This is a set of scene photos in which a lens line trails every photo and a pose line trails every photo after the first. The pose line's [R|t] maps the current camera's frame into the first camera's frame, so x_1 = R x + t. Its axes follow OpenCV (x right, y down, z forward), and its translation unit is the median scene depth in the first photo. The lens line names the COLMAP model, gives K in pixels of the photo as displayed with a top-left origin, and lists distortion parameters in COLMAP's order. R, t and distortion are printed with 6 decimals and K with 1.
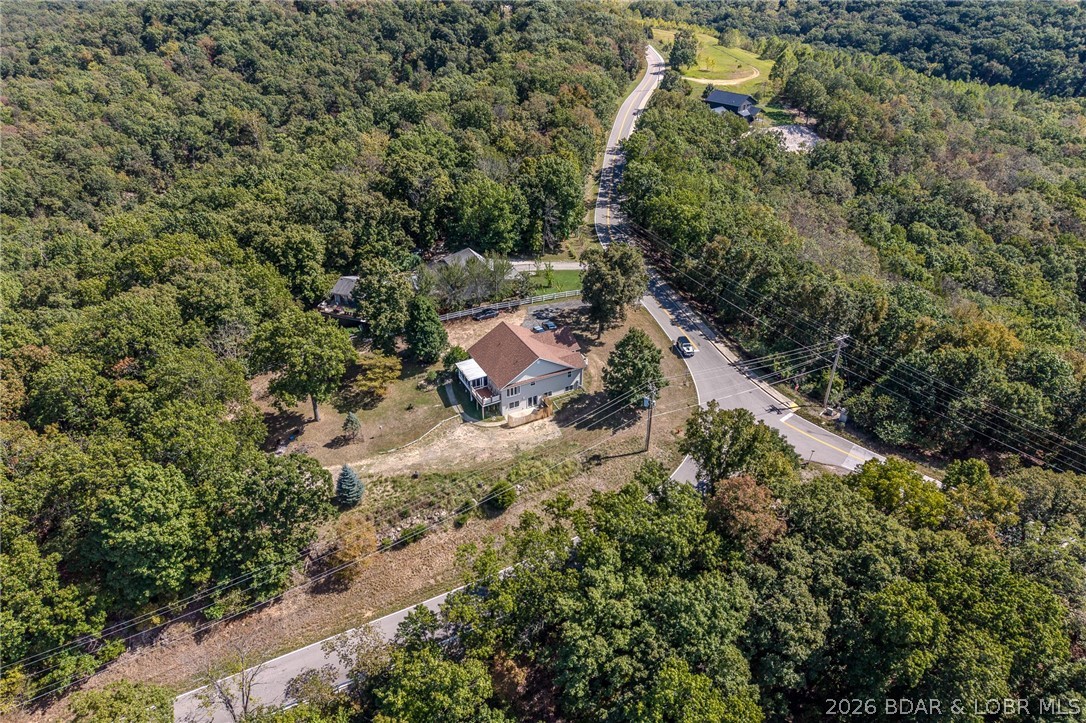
lens RADIAL K [[738.7, 0, 543.0], [0, 738.7, 361.5], [0, 0, 1]] dist [0.003161, -0.002816]
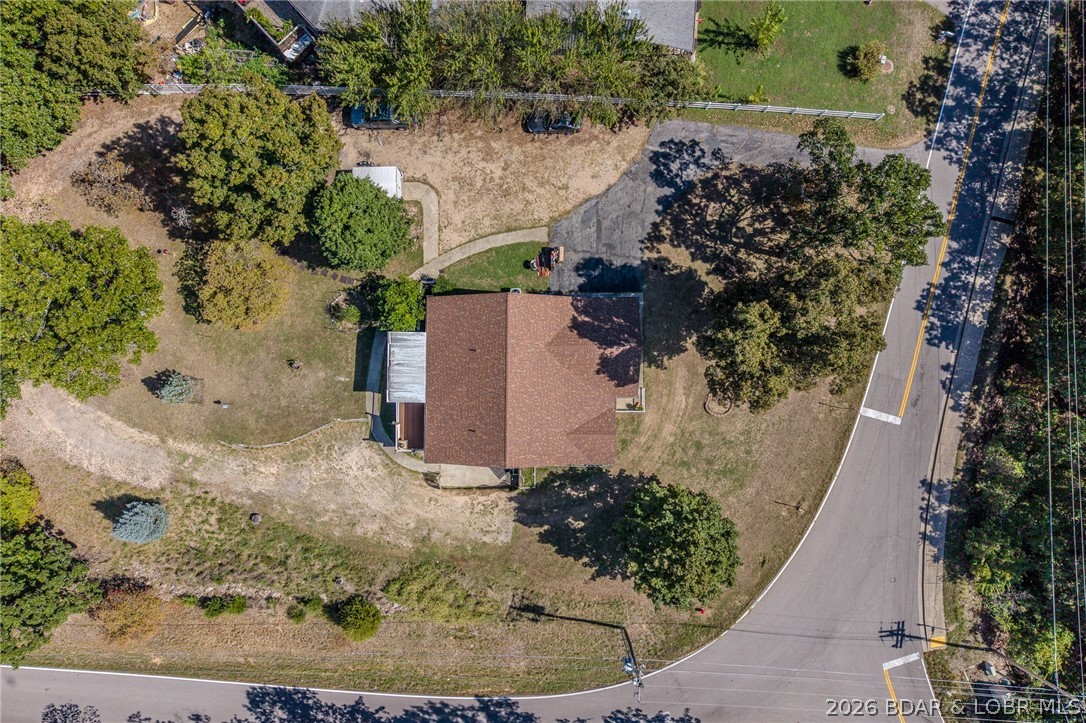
lens RADIAL K [[738.7, 0, 543.0], [0, 738.7, 361.5], [0, 0, 1]] dist [0.003161, -0.002816]
pose [[0.882665, 0.469921, -0.008726, -0.012069], [-0.238862, 0.464494, 0.852754, -0.448319], [0.404781, -0.750612, 0.522239, 0.775515]]
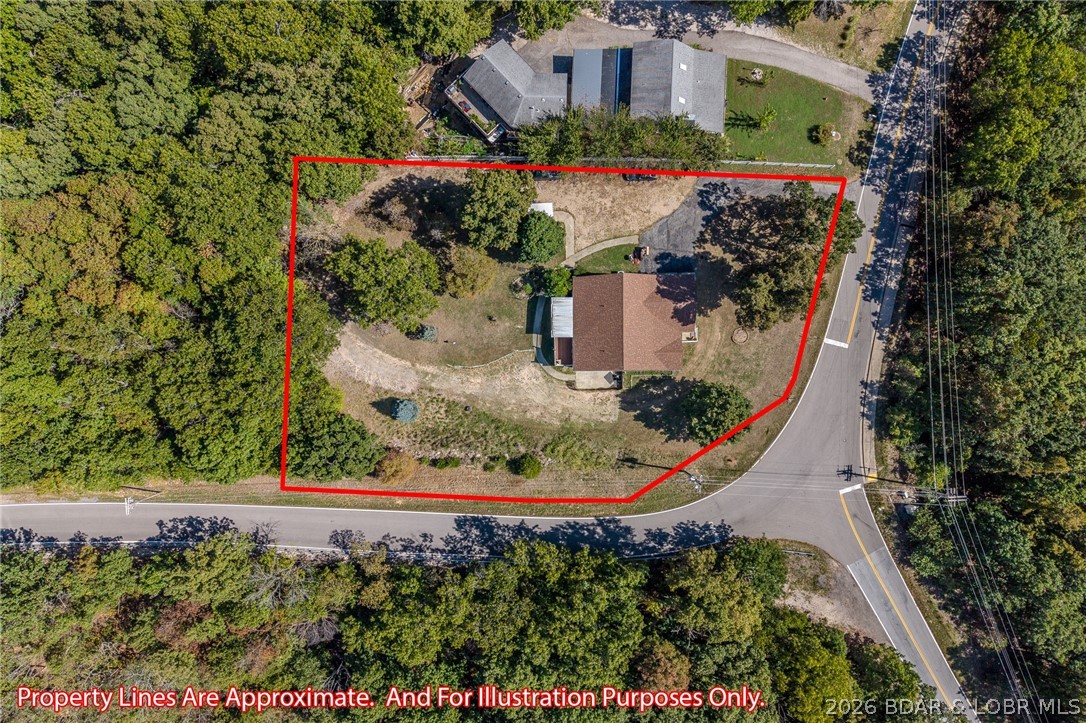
lens RADIAL K [[698.5, 0, 543.0], [0, 698.5, 361.5], [0, 0, 1]] dist [0.002956, -0.002948]
pose [[0.889836, 0.455857, -0.019650, -0.077485], [-0.214922, 0.456740, 0.863248, -0.694088], [0.402493, -0.763926, 0.504398, 0.520115]]
